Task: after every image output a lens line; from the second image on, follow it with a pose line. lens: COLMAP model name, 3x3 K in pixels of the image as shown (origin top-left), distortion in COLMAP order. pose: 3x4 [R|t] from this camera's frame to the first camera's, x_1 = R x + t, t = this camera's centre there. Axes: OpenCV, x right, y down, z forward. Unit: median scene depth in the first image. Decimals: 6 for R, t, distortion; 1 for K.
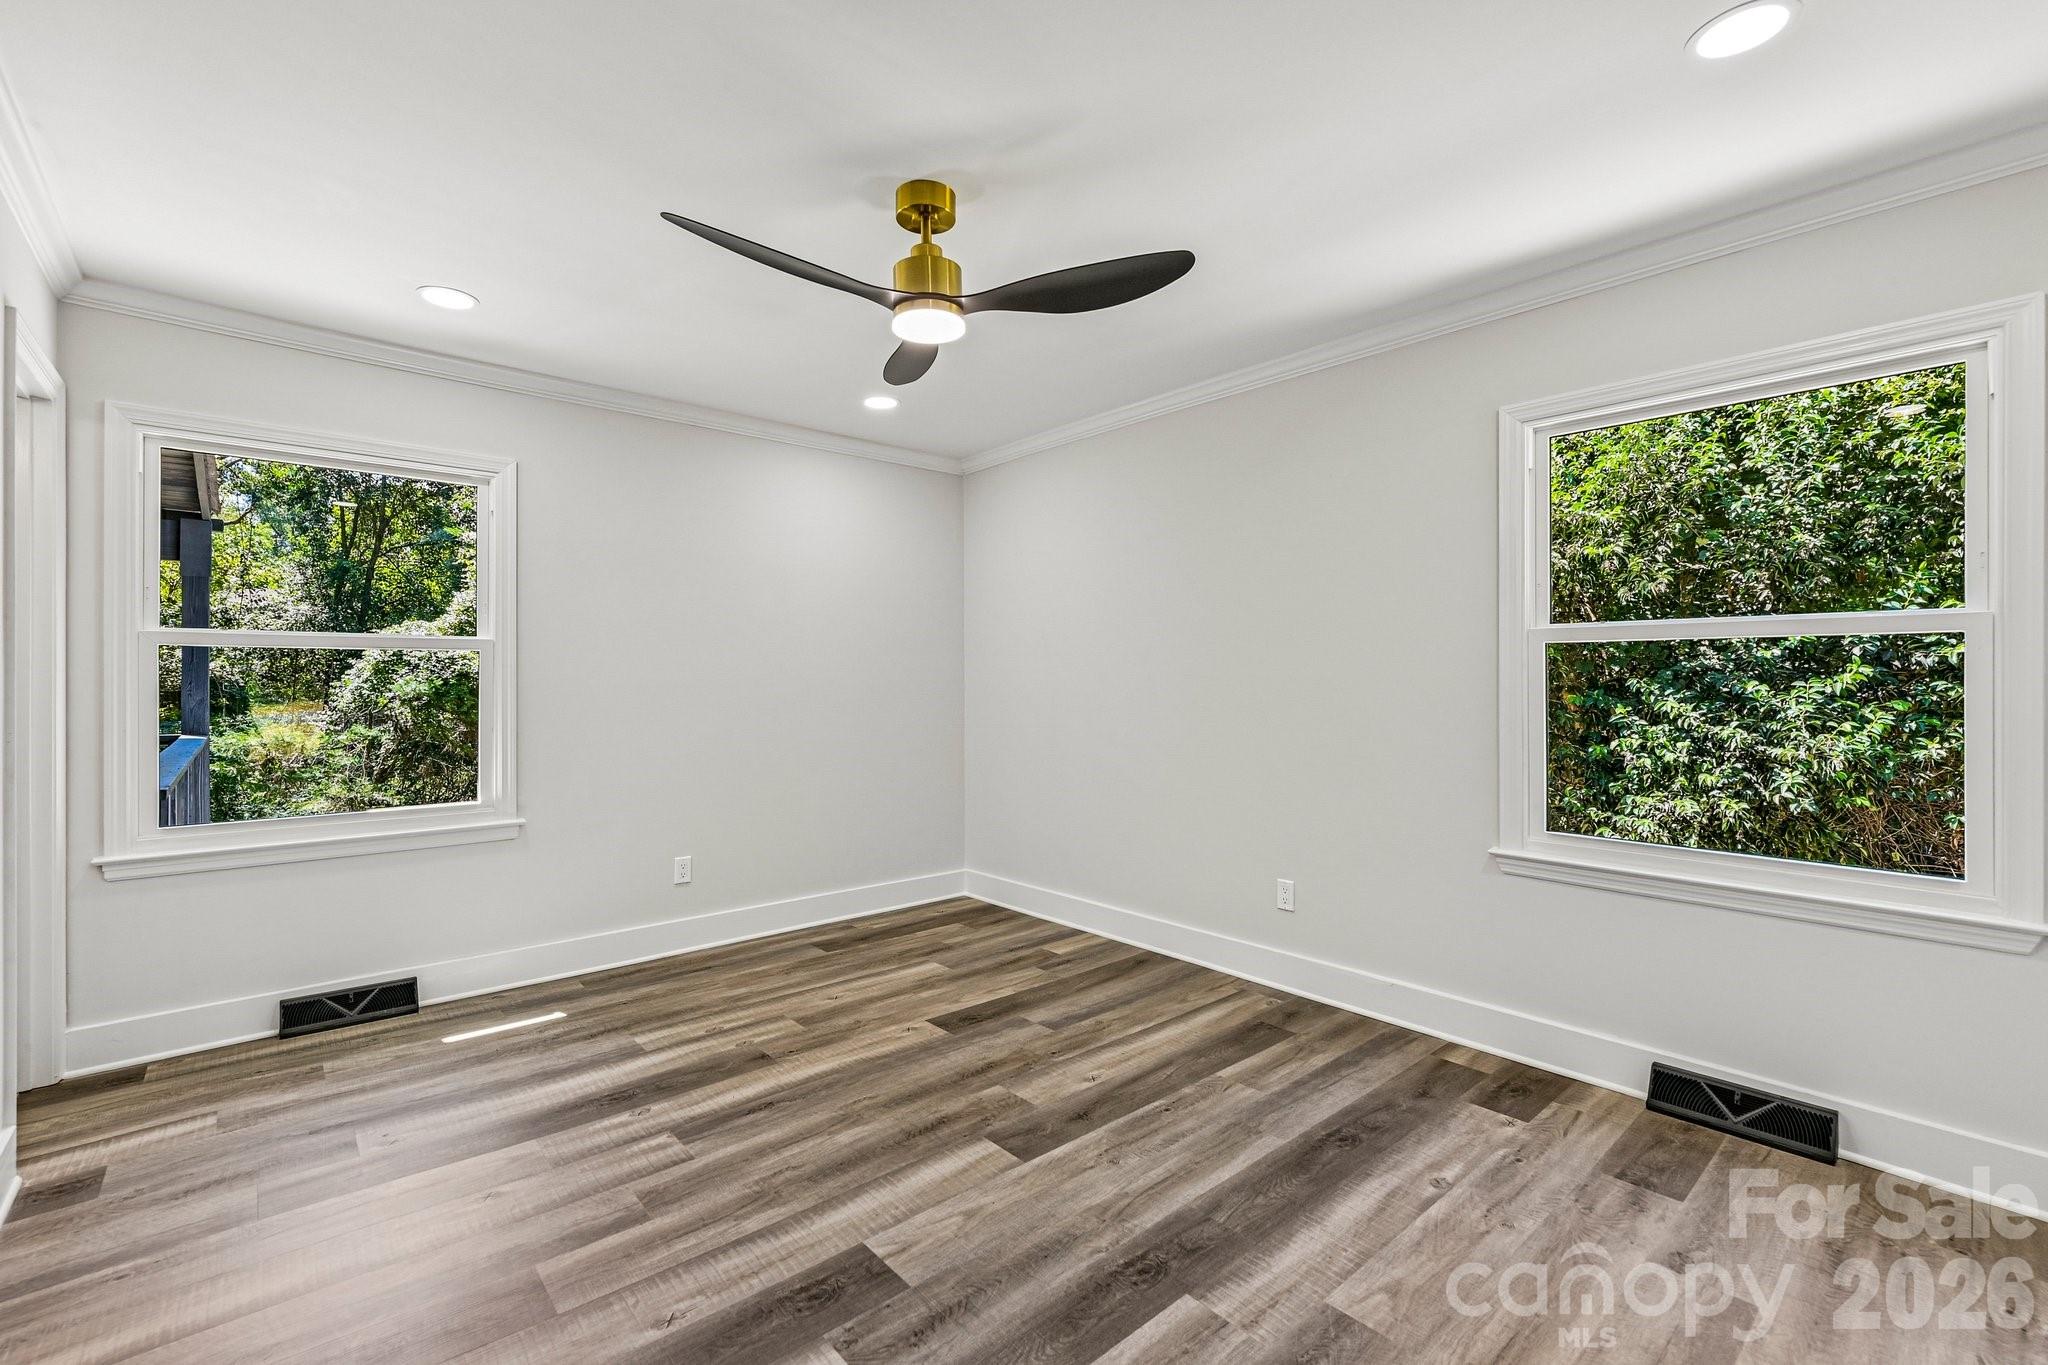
lens RADIAL K [[884.3, 0, 997.7], [0, 884.3, 685.3], [0, 0, 1]] dist [0.003592, -0.000323]
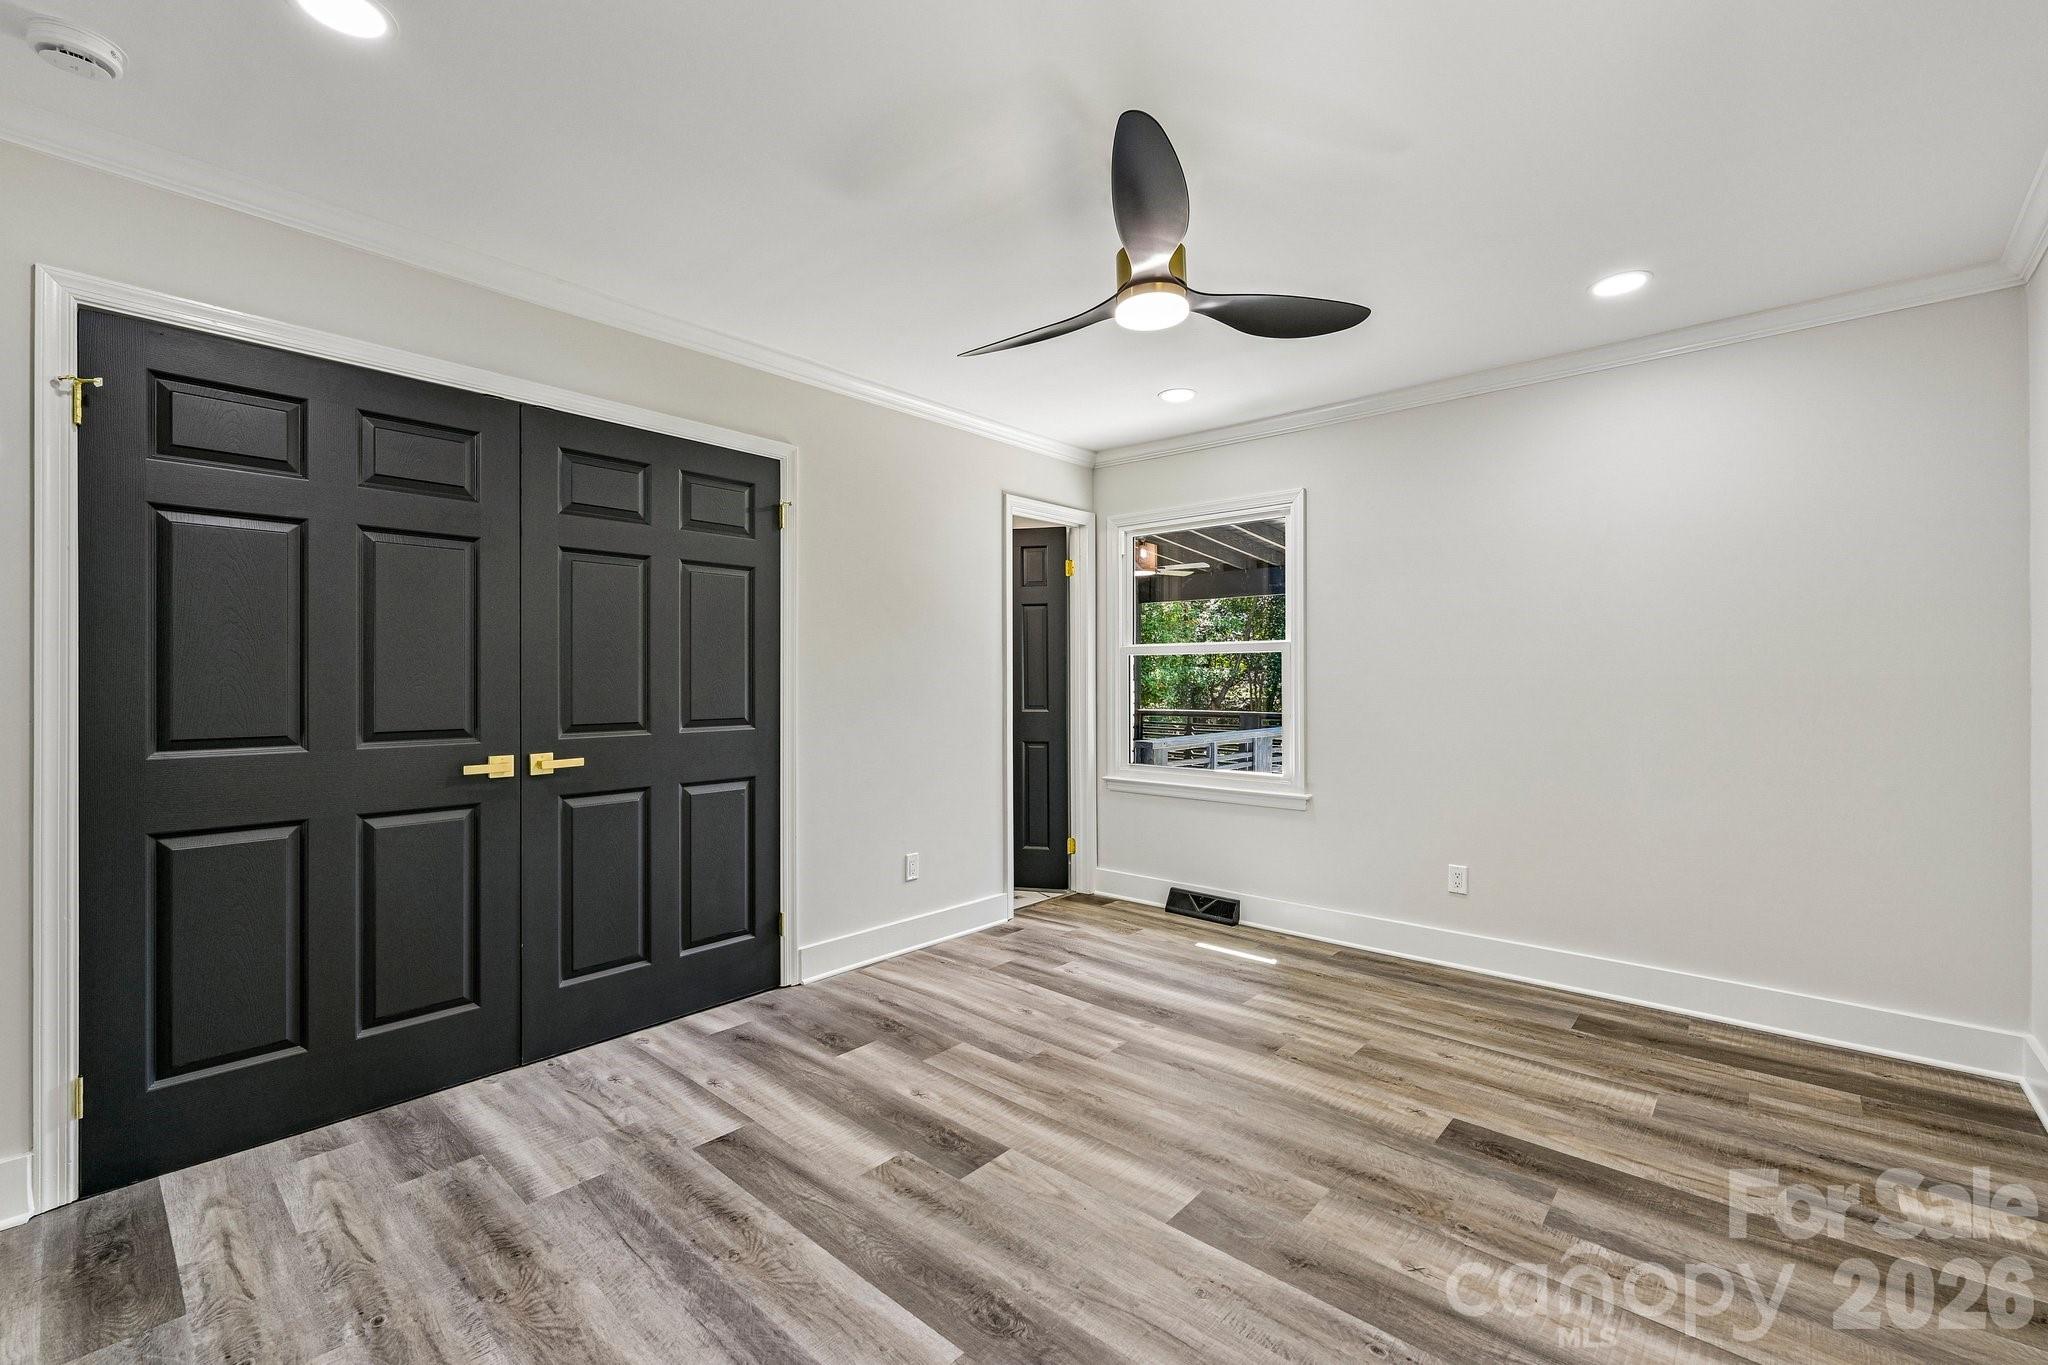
lens RADIAL K [[884.3, 0, 1023.7], [0, 884.3, 679.8], [0, 0, 1]] dist [0.003592, -0.000323]
pose [[0.127593, 0.003415, -0.991821, 0.623771], [-0.003334, 0.999990, 0.003014, -0.002277], [0.991821, 0.002922, 0.127604, 0.525881]]
